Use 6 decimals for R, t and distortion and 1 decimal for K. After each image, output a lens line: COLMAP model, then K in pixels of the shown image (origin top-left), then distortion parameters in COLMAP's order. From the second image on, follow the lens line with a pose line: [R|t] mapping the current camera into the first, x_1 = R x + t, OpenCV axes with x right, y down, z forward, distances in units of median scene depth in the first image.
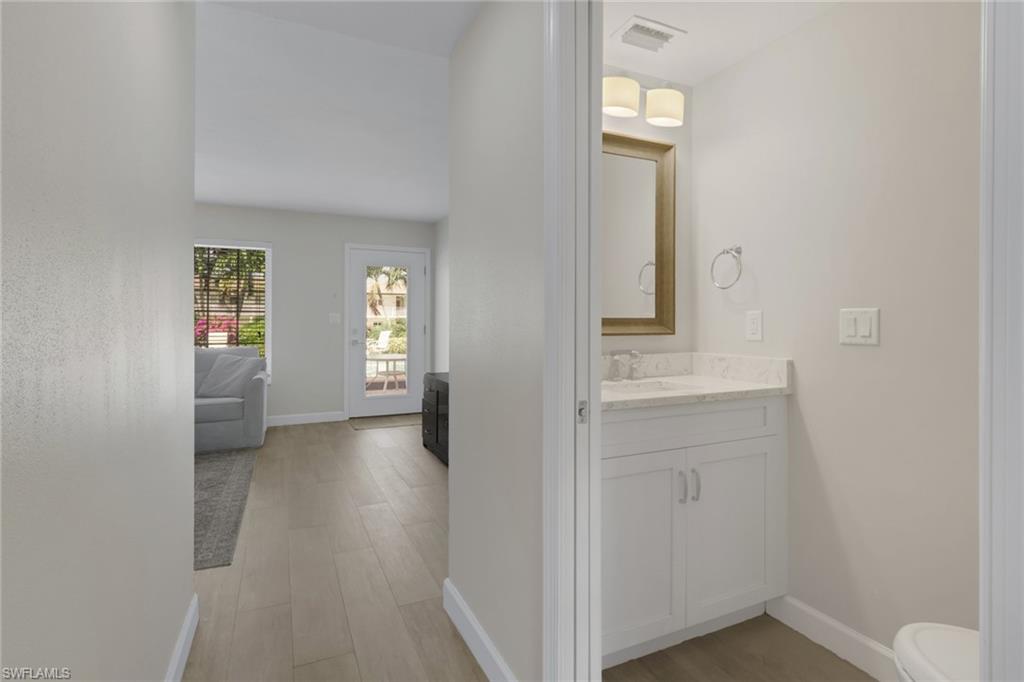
lens RADIAL K [[497.7, 0, 510.4], [0, 497.7, 332.5], [0, 0, 1]] dist [-0.002024, -0.000022]
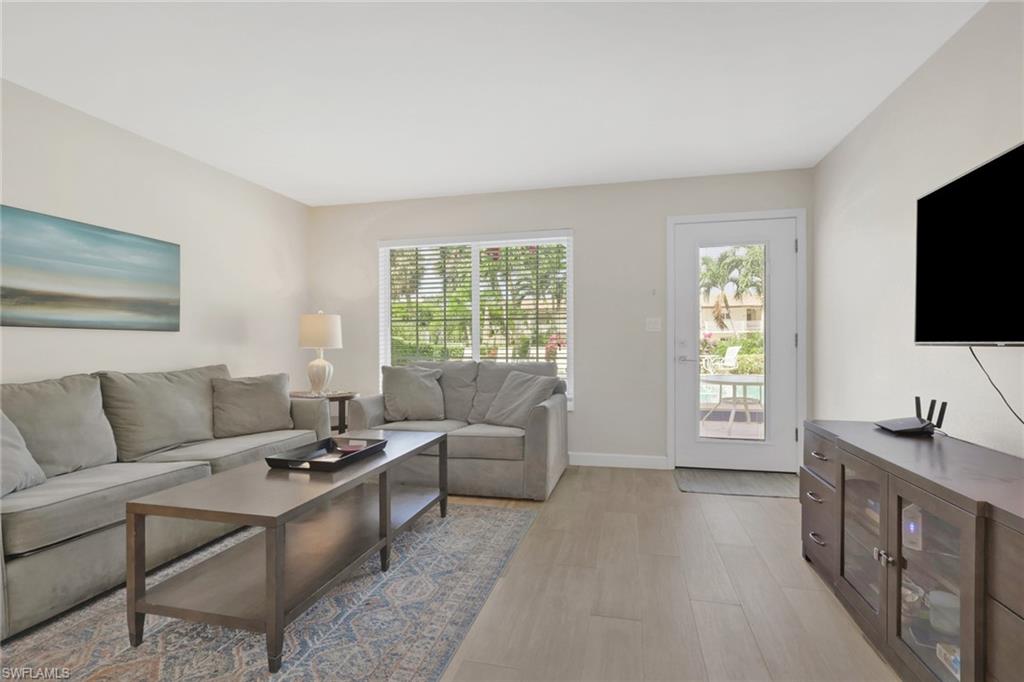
lens RADIAL K [[488.8, 0, 509.8], [0, 488.8, 342.0], [0, 0, 1]] dist [0.004841, -0.000255]
pose [[0.779418, -0.007665, -0.626457, -0.046835], [-0.001757, 0.999894, -0.014420, 0.004369], [0.626501, 0.012340, 0.779323, 0.204079]]
